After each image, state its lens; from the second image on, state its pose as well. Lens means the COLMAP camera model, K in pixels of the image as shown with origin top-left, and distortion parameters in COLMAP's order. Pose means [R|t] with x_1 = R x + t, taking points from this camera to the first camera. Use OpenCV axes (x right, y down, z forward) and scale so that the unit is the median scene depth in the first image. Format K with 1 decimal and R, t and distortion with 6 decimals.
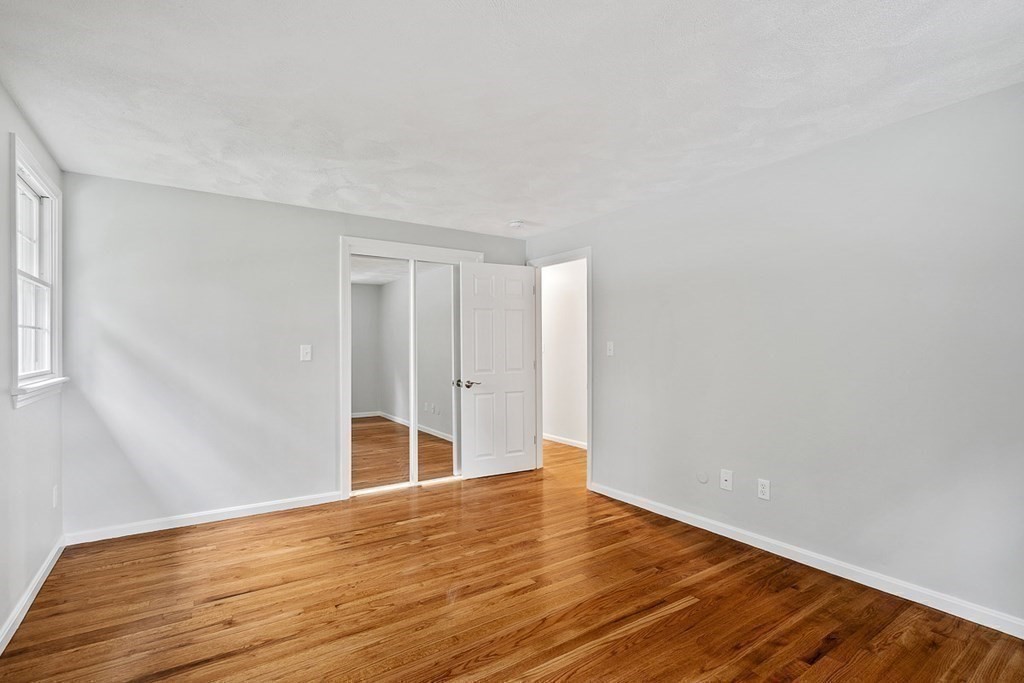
lens RADIAL K [[487.1, 0, 497.9], [0, 487.1, 343.9], [0, 0, 1]] dist [-0.004475, 0.000181]
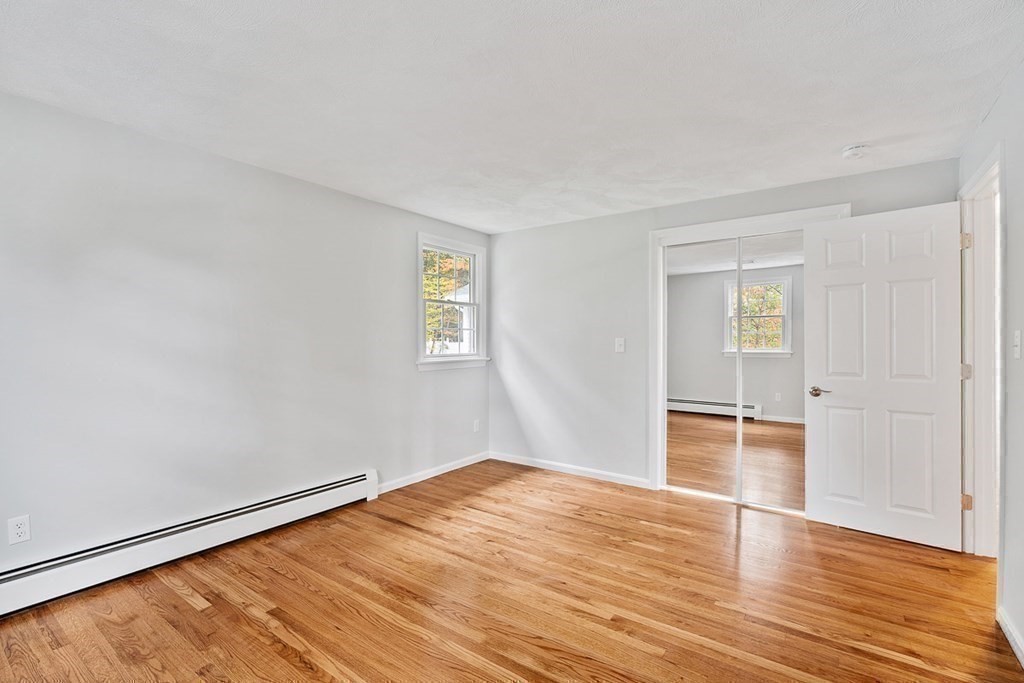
lens RADIAL K [[487.1, 0, 497.9], [0, 487.1, 343.9], [0, 0, 1]] dist [-0.004475, 0.000181]
pose [[0.324936, 0.011464, -0.945667, 0.666262], [0.008536, 0.999850, 0.015054, -0.004357], [0.945698, -0.012964, 0.324789, 0.449372]]
